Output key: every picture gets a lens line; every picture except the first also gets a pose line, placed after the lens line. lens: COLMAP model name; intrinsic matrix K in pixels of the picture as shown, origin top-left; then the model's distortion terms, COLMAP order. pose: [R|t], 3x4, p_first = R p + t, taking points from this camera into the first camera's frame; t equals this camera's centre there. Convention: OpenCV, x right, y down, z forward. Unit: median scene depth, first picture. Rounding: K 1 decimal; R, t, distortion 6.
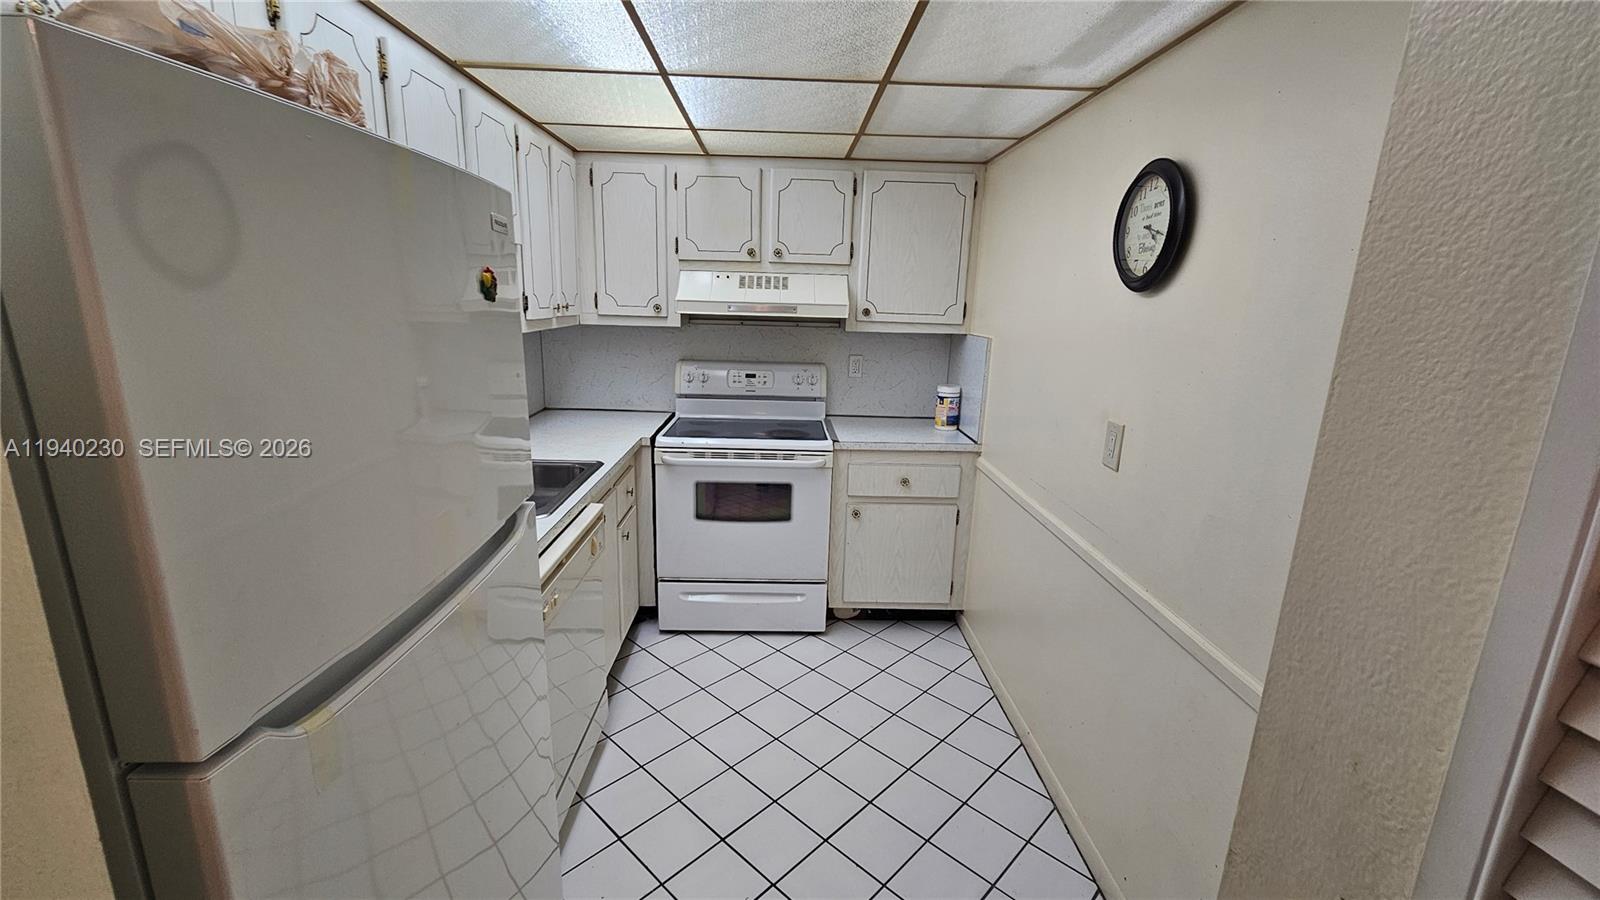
lens RADIAL K [[658.0, 0, 797.2], [0, 658.0, 456.1], [0, 0, 1]] dist [0.002329, -0.000468]
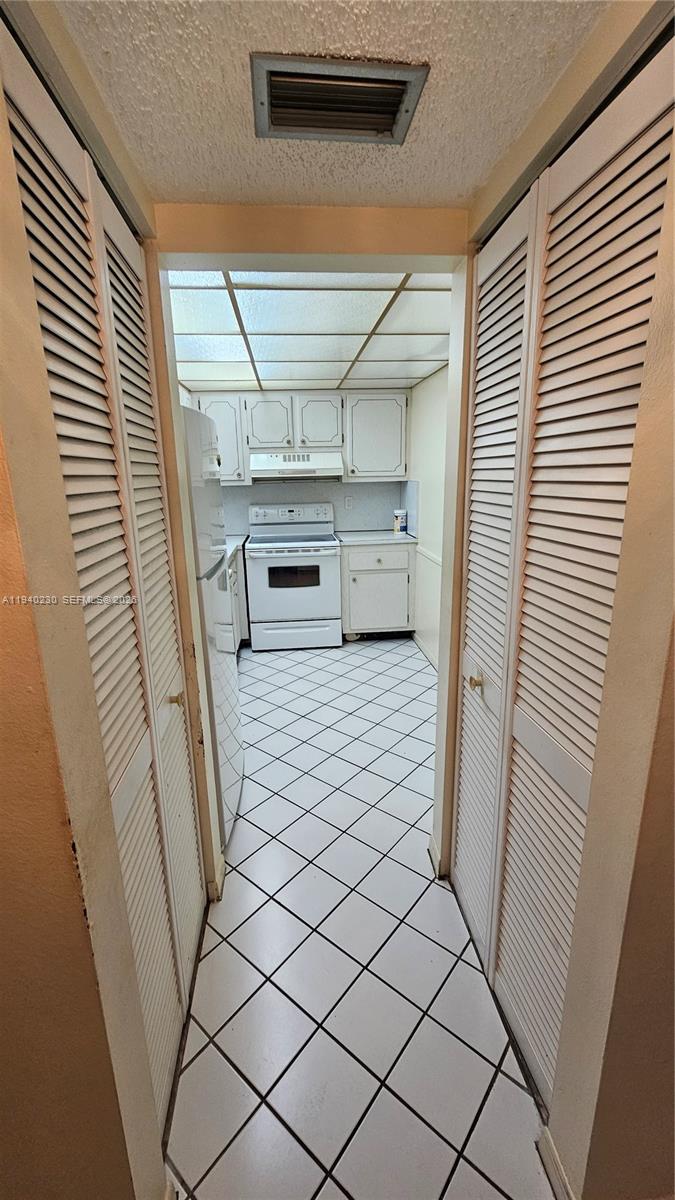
lens RADIAL K [[493.5, 0, 336.9], [0, 493.5, 600.9], [0, 0, 1]] dist [0.002329, -0.000468]
pose [[0.995993, -0.066868, 0.059384, -0.046941], [0.065426, 0.997521, 0.025912, 0.106533], [-0.060970, -0.021923, 0.997899, -0.394248]]
